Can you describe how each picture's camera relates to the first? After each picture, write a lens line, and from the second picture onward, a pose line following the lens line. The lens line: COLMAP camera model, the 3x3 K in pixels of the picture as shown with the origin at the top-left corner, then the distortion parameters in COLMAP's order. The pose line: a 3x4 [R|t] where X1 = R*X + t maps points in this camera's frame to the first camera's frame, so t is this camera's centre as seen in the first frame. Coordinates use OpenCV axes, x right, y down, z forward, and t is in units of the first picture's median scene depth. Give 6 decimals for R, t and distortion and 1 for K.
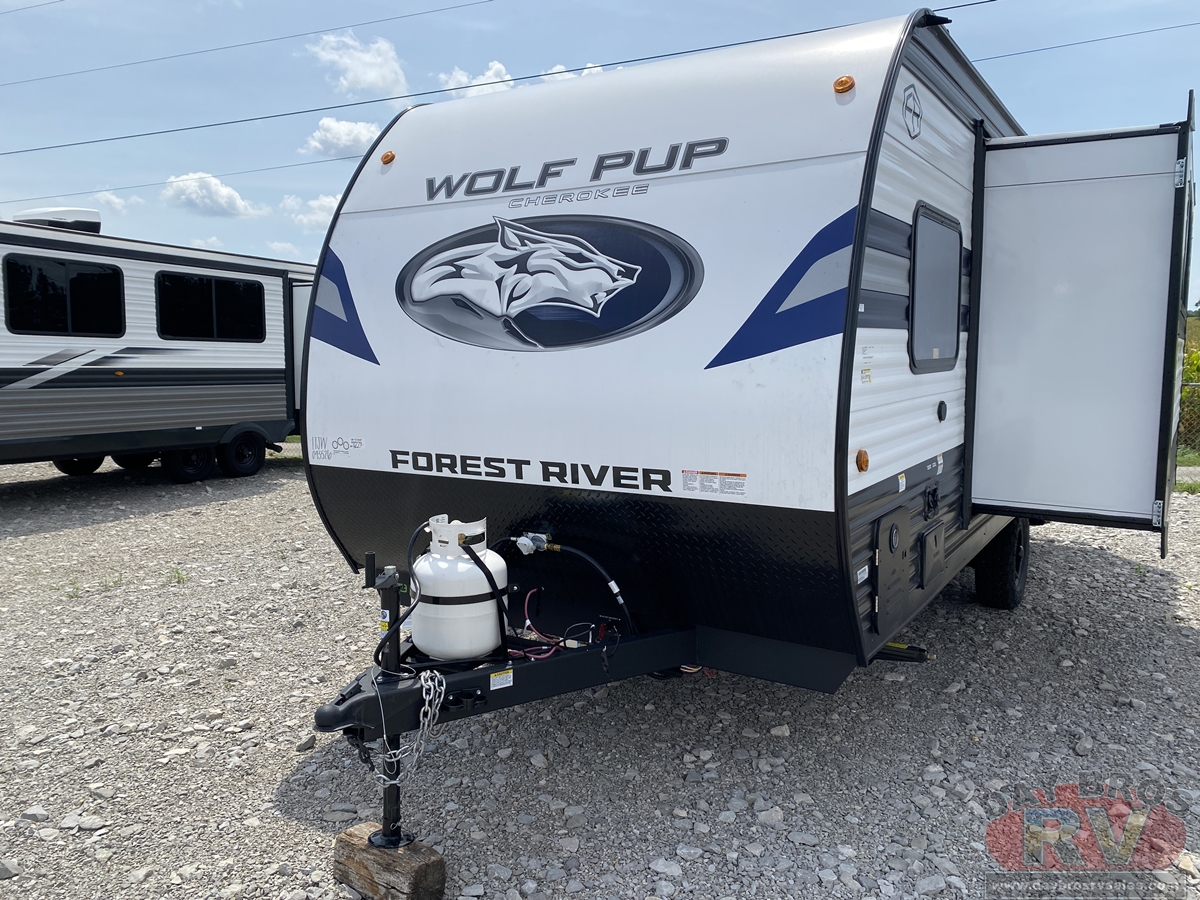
lens RADIAL K [[913.9, 0, 598.3], [0, 913.9, 444.7], [0, 0, 1]] dist [0.085377, -0.154274]
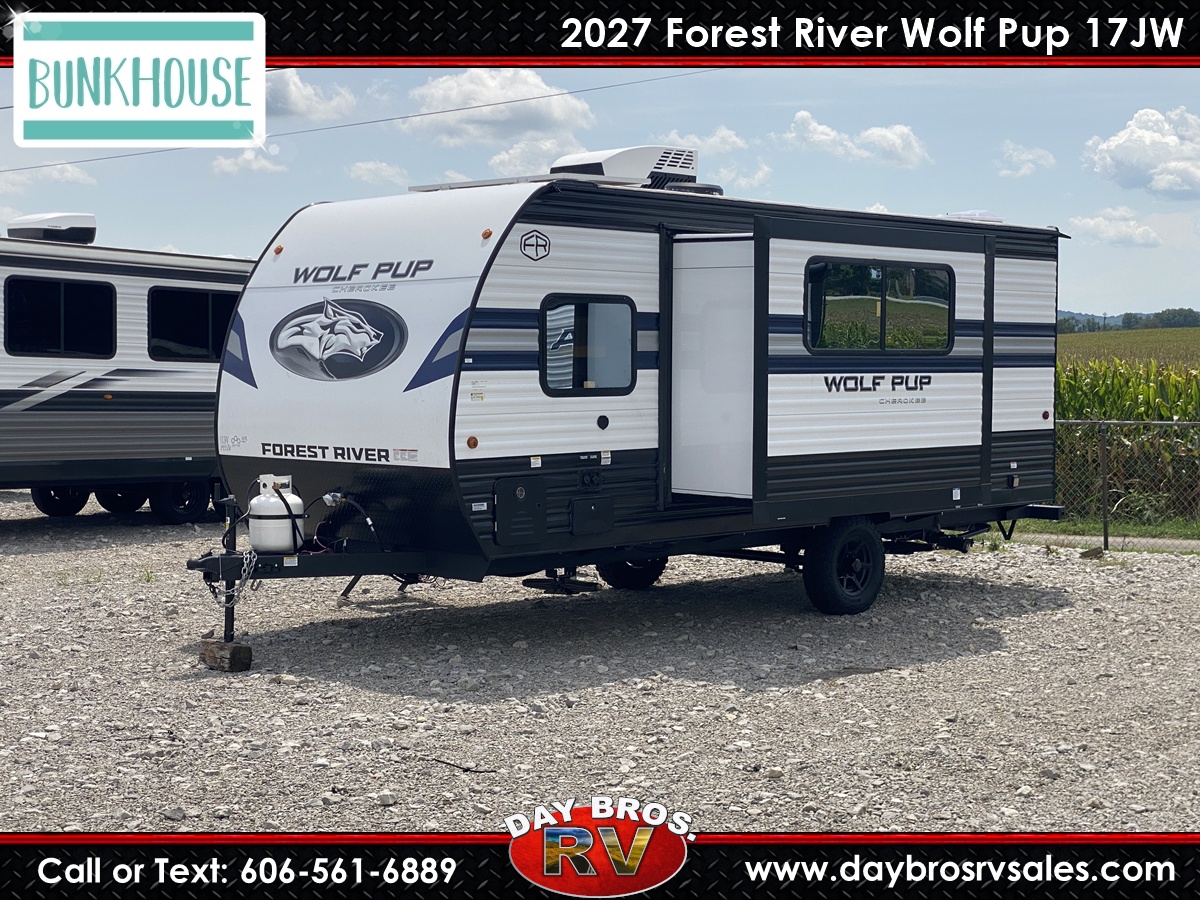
lens RADIAL K [[1829.5, 0, 600.0], [0, 1829.5, 450.0], [0, 0, 1]] dist [0.015692, 0.005086]
pose [[0.976698, 0.017287, -0.213919, 1.087368], [-0.029380, 0.998137, -0.053482, 0.181632], [0.212596, 0.058521, 0.975386, -2.078140]]
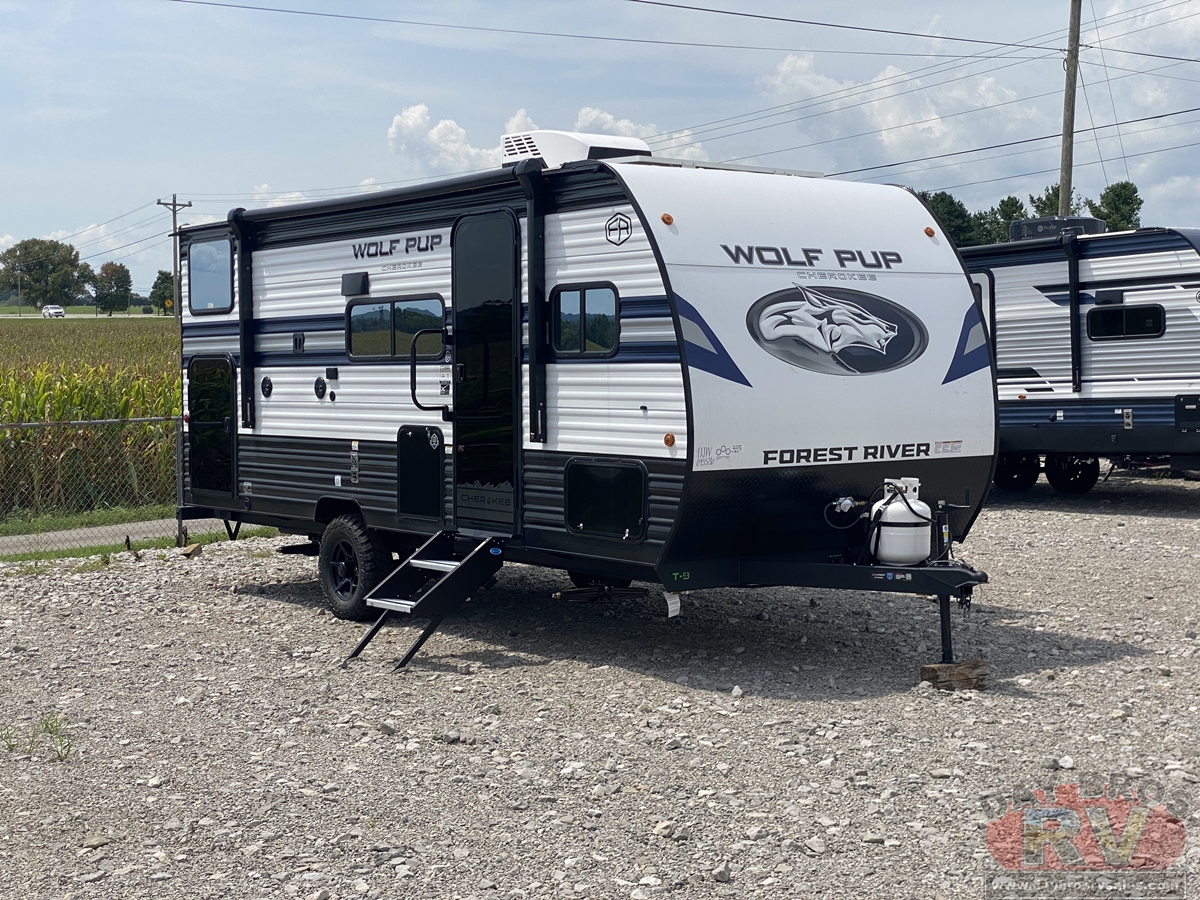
lens RADIAL K [[1829.5, 0, 600.0], [0, 1829.5, 450.0], [0, 0, 1]] dist [0.015692, 0.005086]
pose [[0.357374, -0.040082, 0.933101, -3.004967], [0.102218, 0.994756, 0.003582, -0.031456], [-0.928351, 0.094100, 0.359597, 0.291570]]
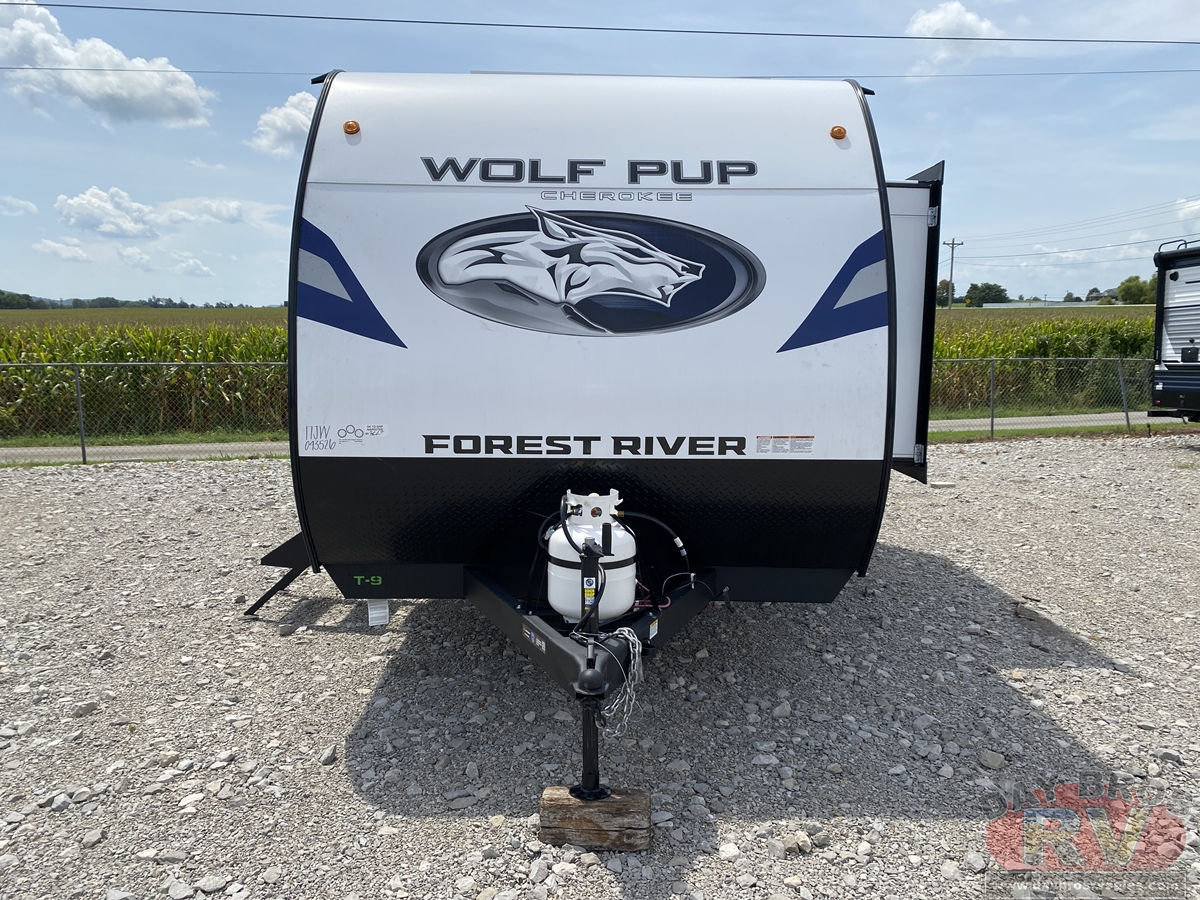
lens RADIAL K [[904.2, 0, 599.1], [0, 904.2, 447.6], [0, 0, 1]] dist [0.093769, -0.141315]
pose [[0.837966, -0.054919, 0.542952, -0.646232], [0.043320, 0.998478, 0.034138, -0.006362], [-0.544001, -0.005086, 0.839069, 0.091173]]
